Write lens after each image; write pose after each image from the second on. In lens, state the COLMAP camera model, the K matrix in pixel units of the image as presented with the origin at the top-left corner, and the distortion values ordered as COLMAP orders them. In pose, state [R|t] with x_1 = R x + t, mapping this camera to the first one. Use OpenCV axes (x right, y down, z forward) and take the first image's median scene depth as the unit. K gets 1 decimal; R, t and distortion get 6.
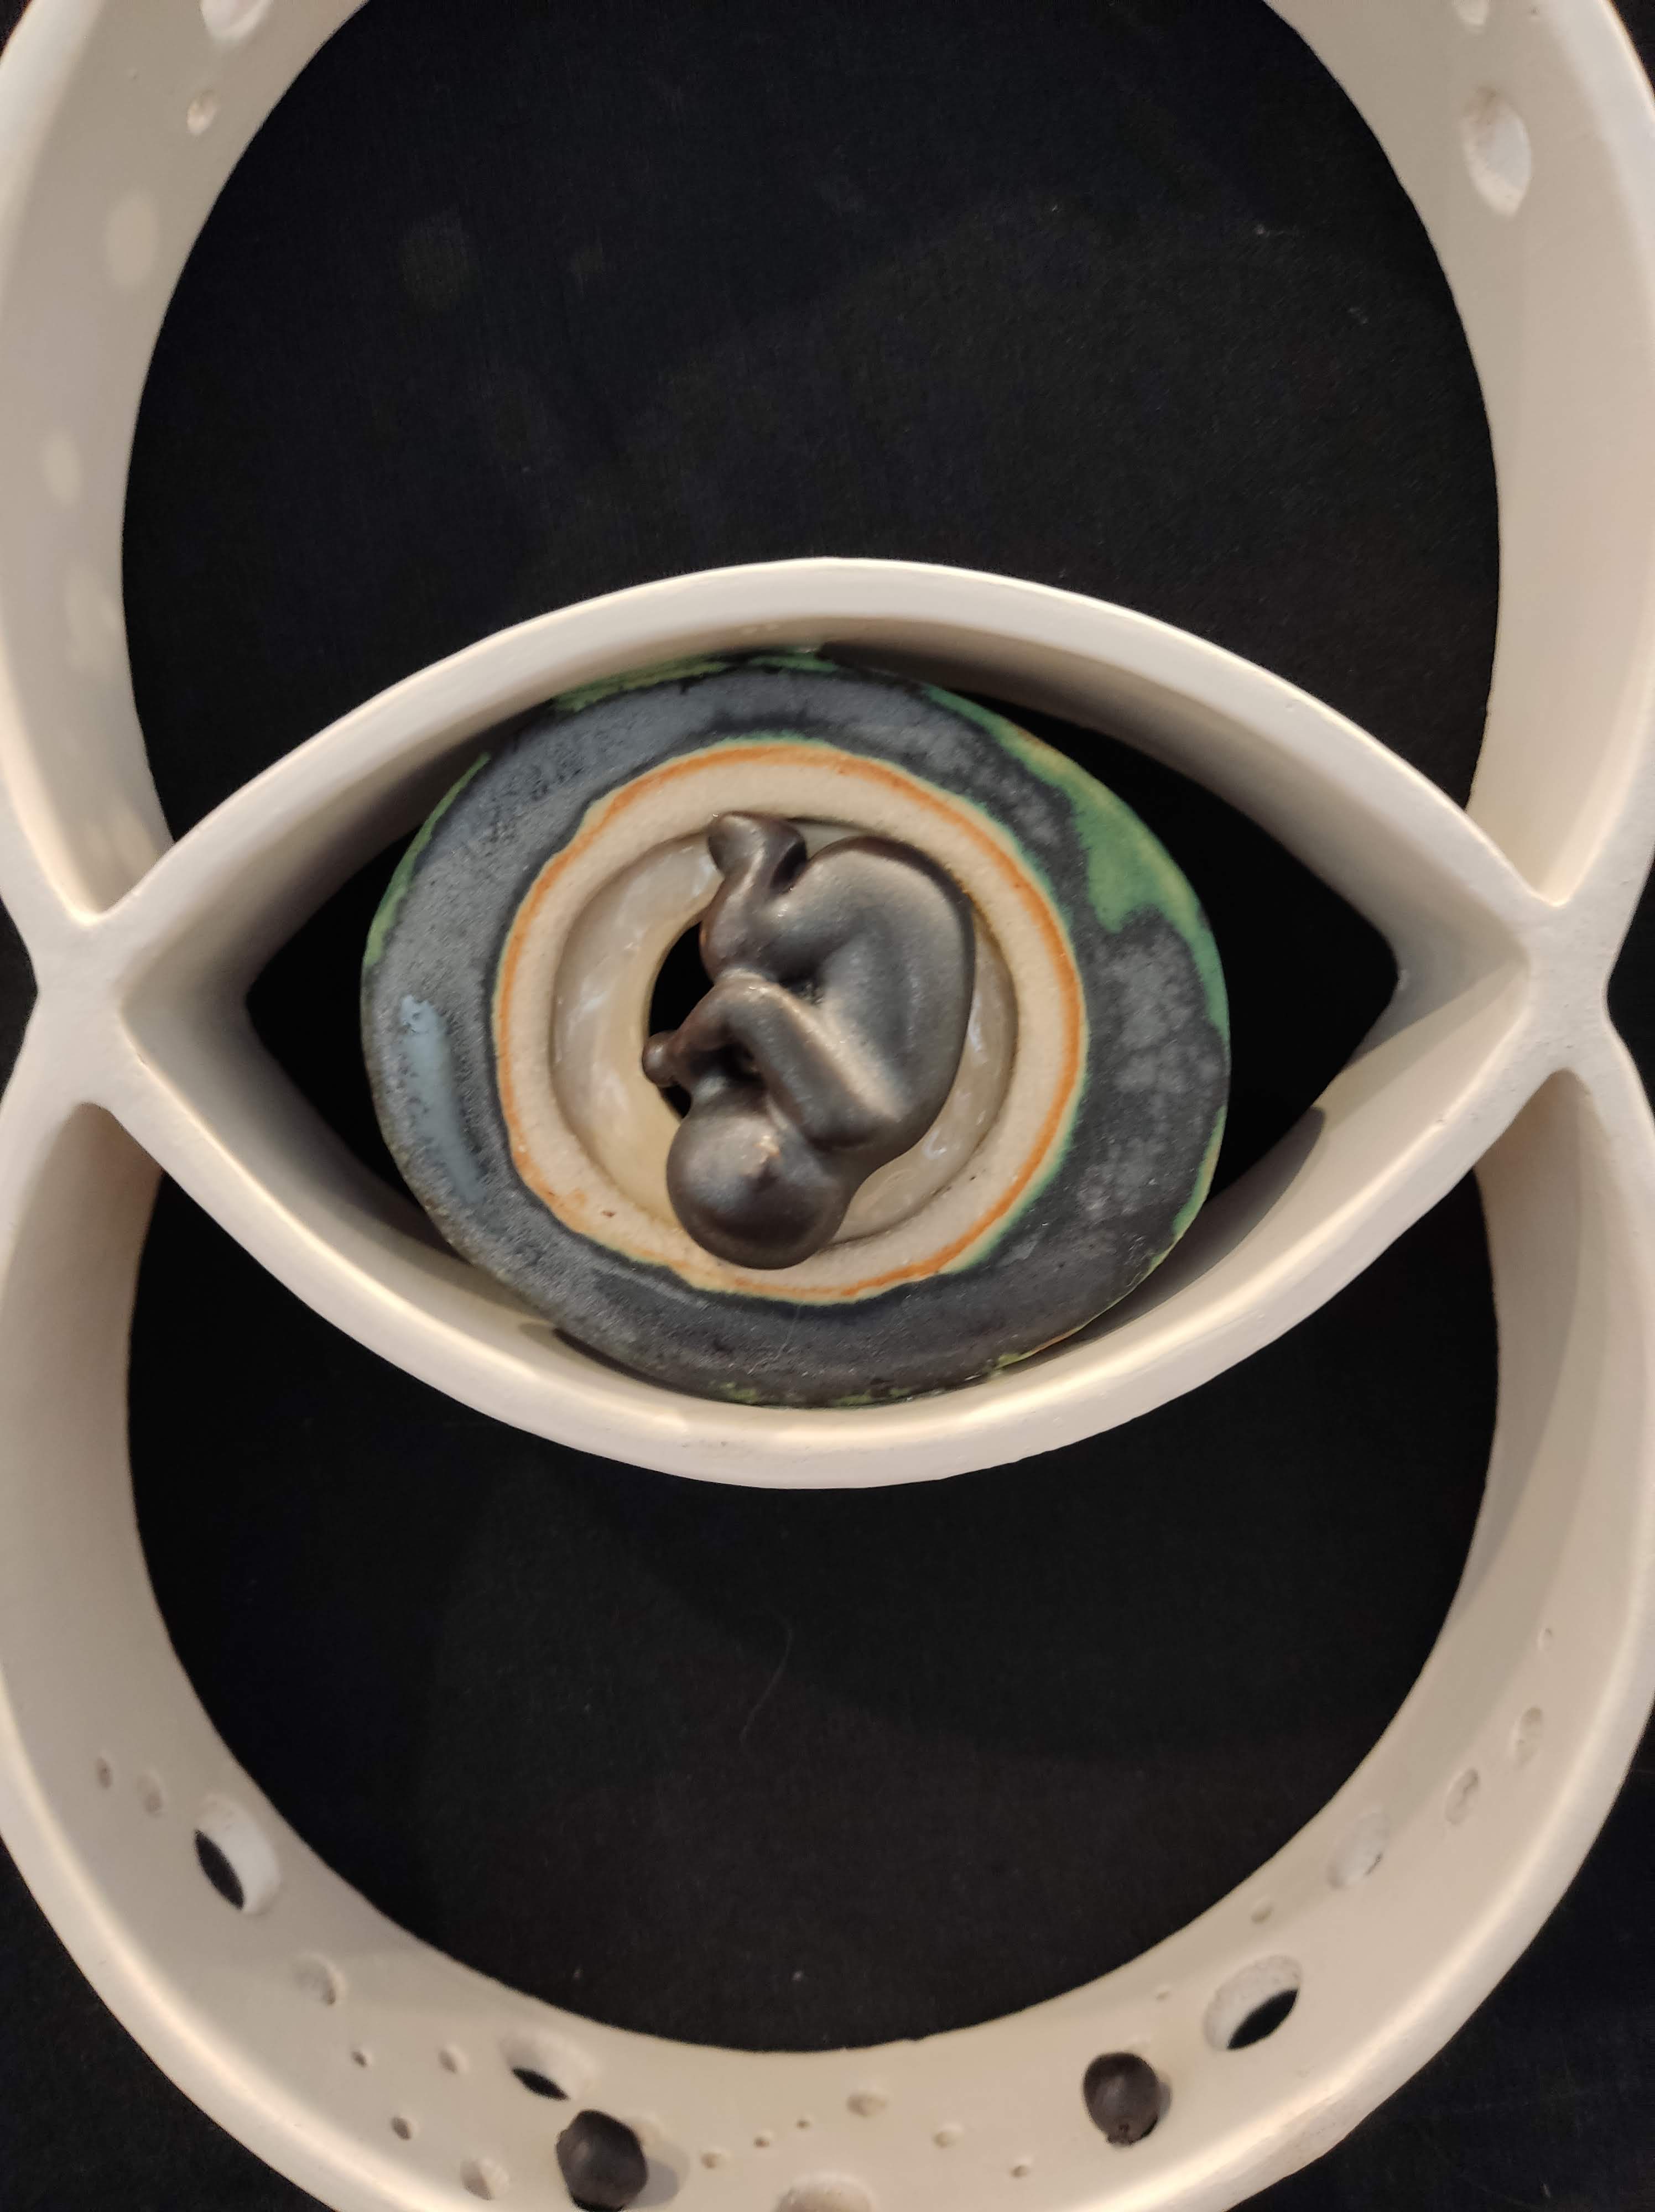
lens RADIAL K [[1680.2, 0, 832.2], [0, 1680.2, 1111.5], [0, 0, 1]] dist [0.080720, -0.130432]
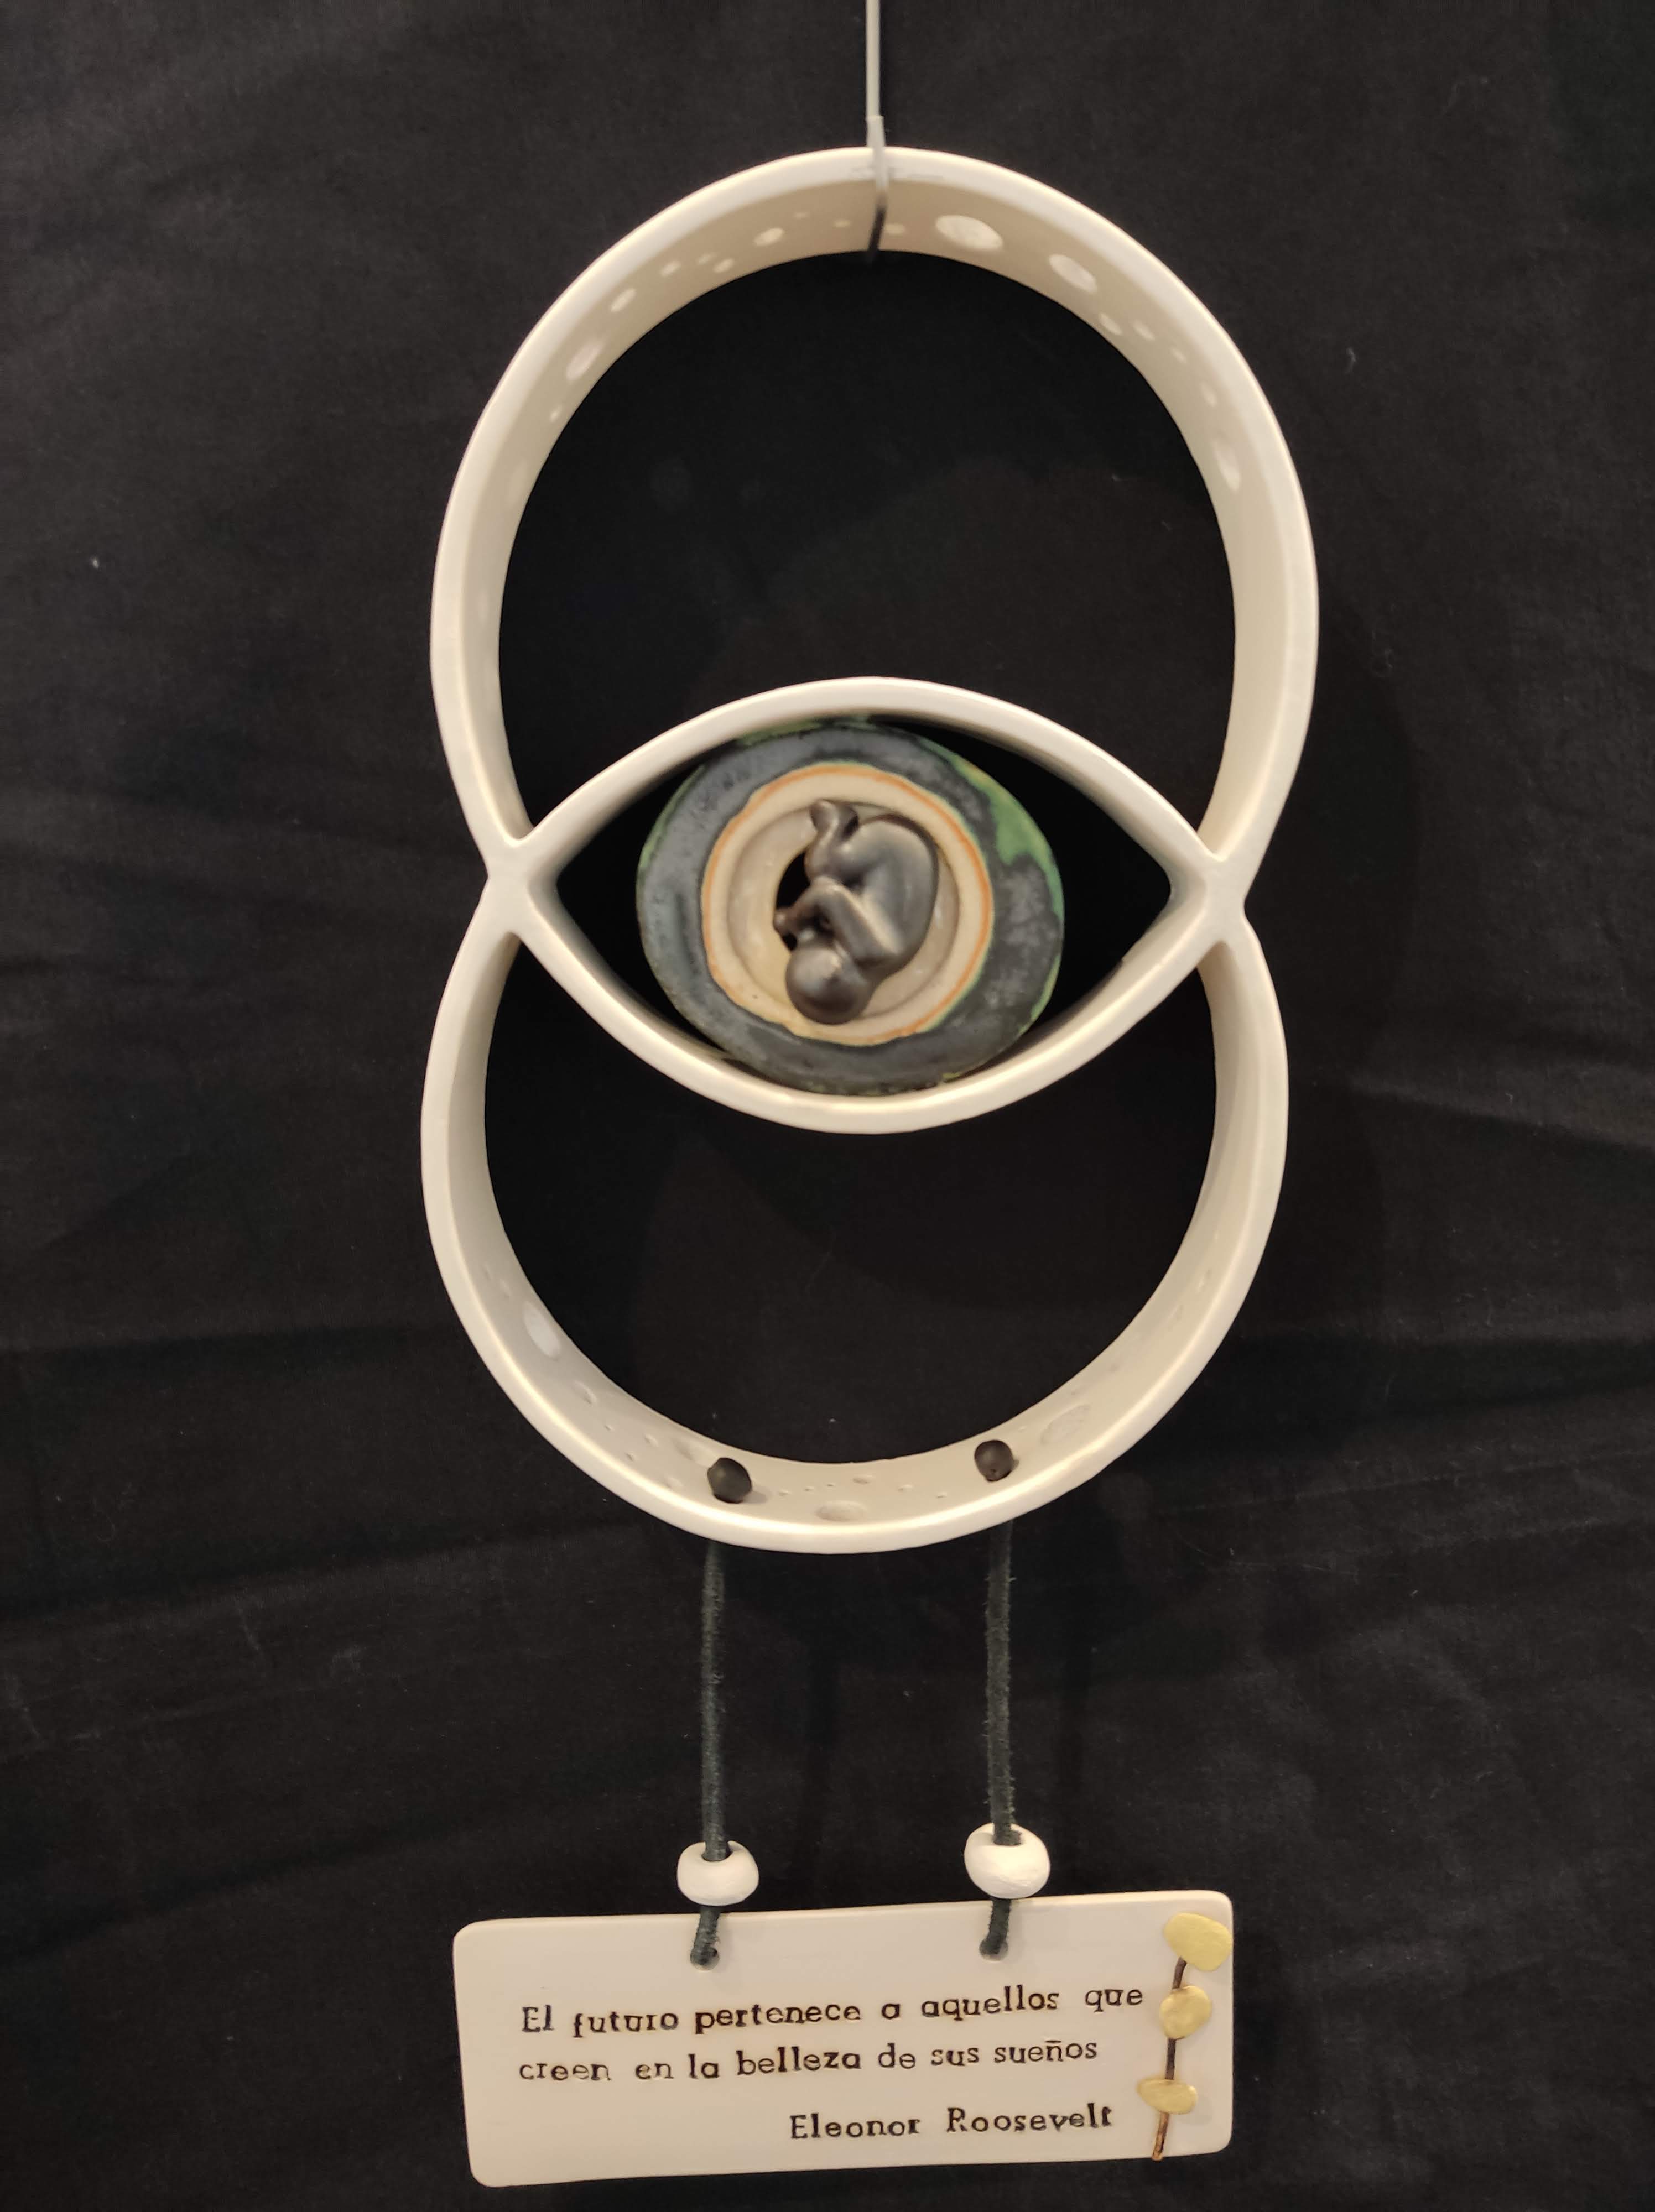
lens RADIAL K [[1781.9, 0, 833.2], [0, 1781.9, 1200.8], [0, 0, 1]] dist [0.056862, -0.003134]
pose [[0.999376, 0.035277, -0.001649, -0.025624], [-0.034899, 0.993670, 0.106776, 0.072991], [0.005406, -0.106652, 0.994282, -1.184299]]
